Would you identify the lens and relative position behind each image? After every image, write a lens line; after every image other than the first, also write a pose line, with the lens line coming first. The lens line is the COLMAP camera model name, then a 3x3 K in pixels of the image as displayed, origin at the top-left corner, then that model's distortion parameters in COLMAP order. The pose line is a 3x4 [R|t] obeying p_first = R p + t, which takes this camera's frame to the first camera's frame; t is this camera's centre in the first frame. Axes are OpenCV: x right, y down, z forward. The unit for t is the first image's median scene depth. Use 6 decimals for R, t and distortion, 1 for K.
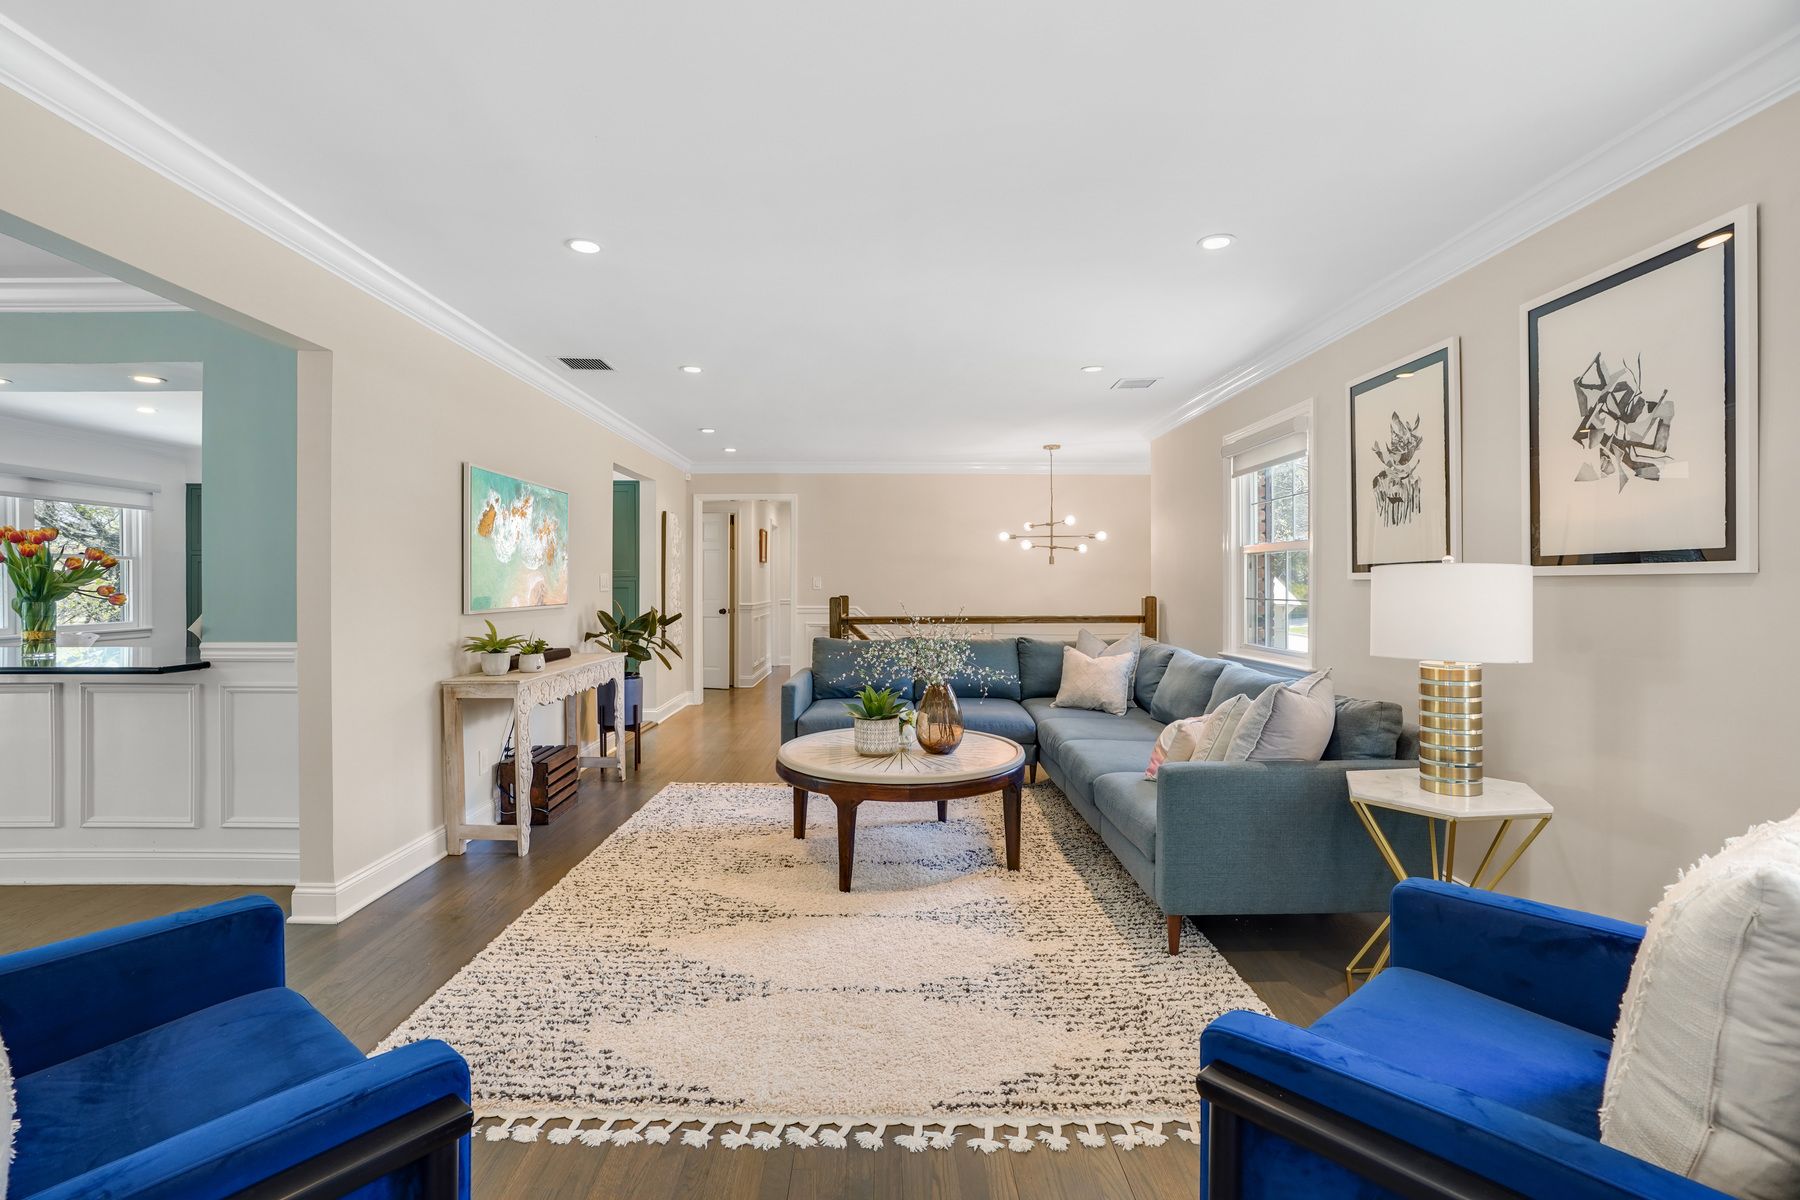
lens RADIAL K [[820.2, 0, 885.8], [0, 820.2, 582.7], [0, 0, 1]] dist [-0.070527, 0.033696]
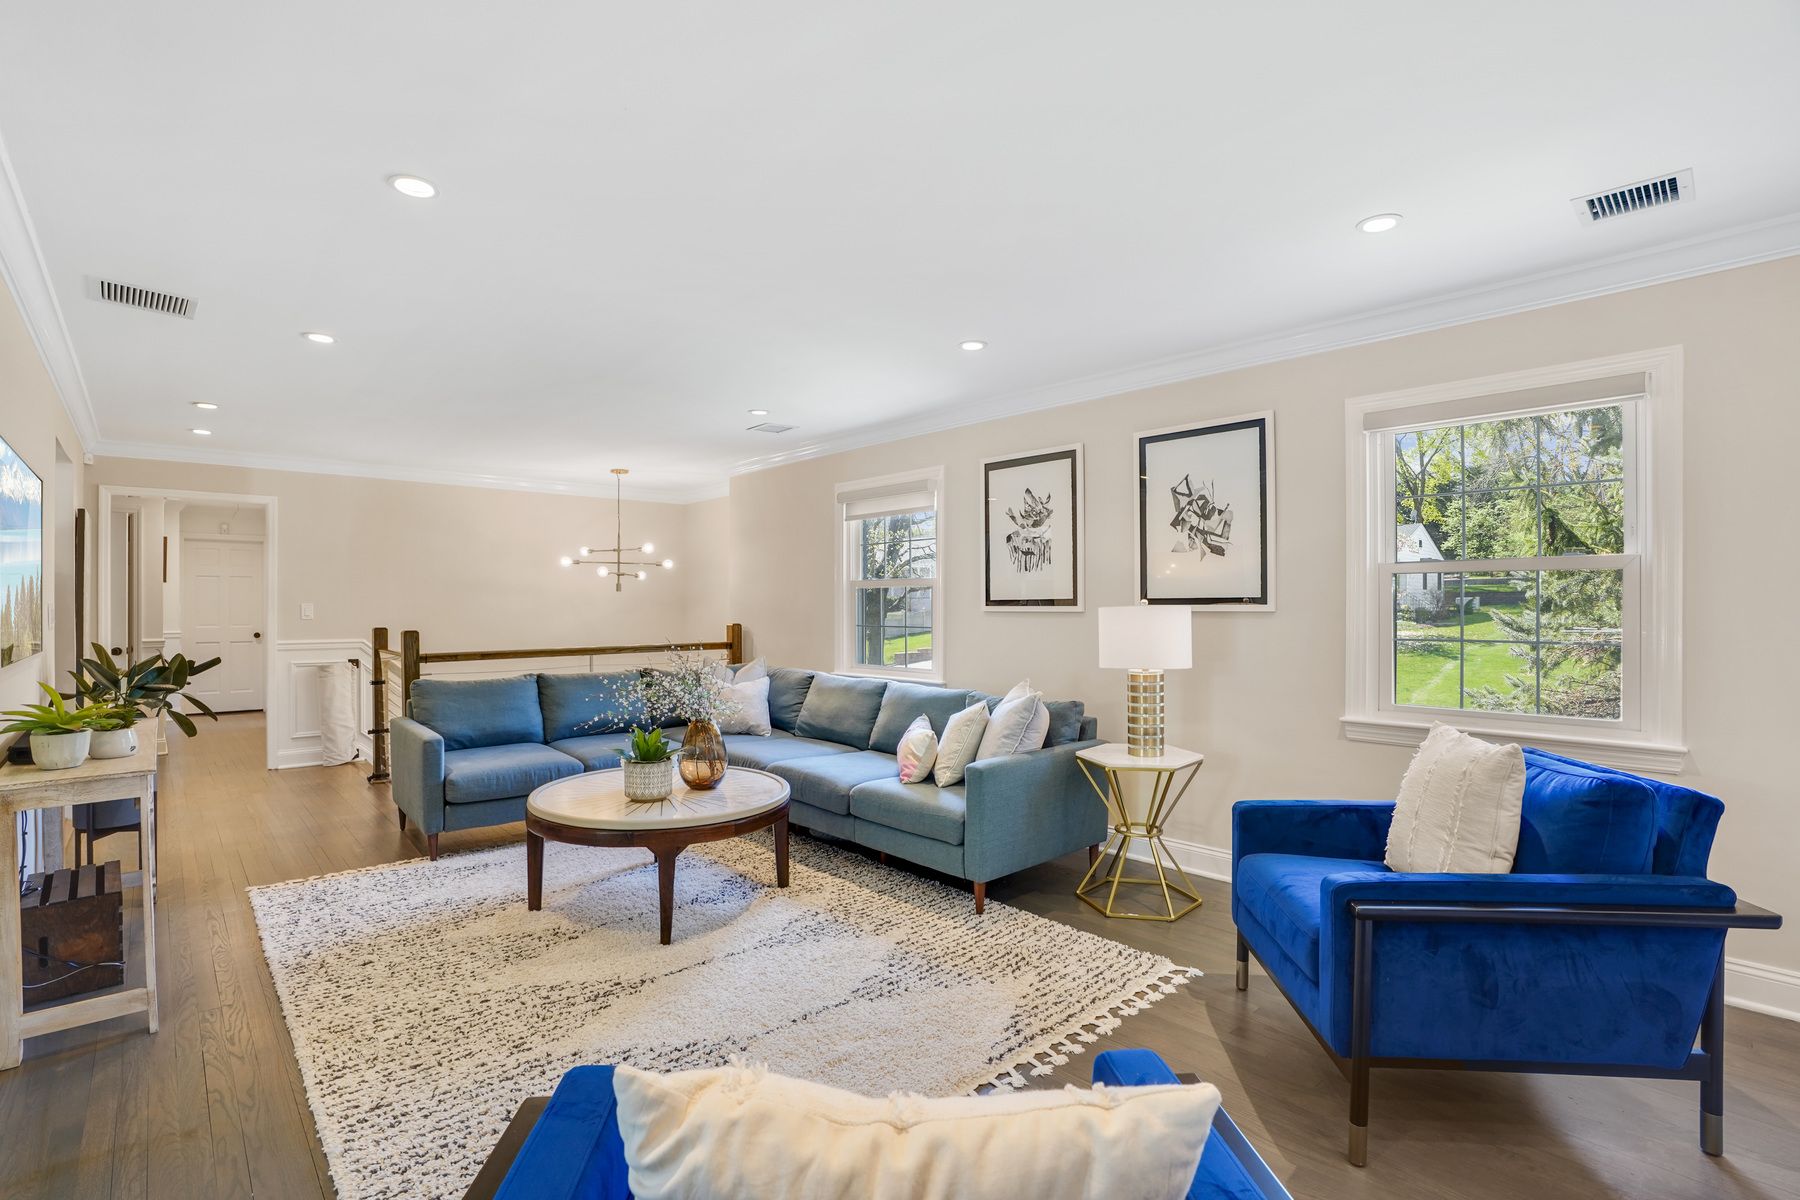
lens RADIAL K [[841.1, 0, 888.8], [0, 841.1, 596.8], [0, 0, 1]] dist [-0.074446, 0.029857]
pose [[0.741522, 0.005729, 0.670904, -0.499197], [-0.000314, 0.999966, -0.008191, -0.017823], [-0.670929, 0.005863, 0.741499, 0.104372]]
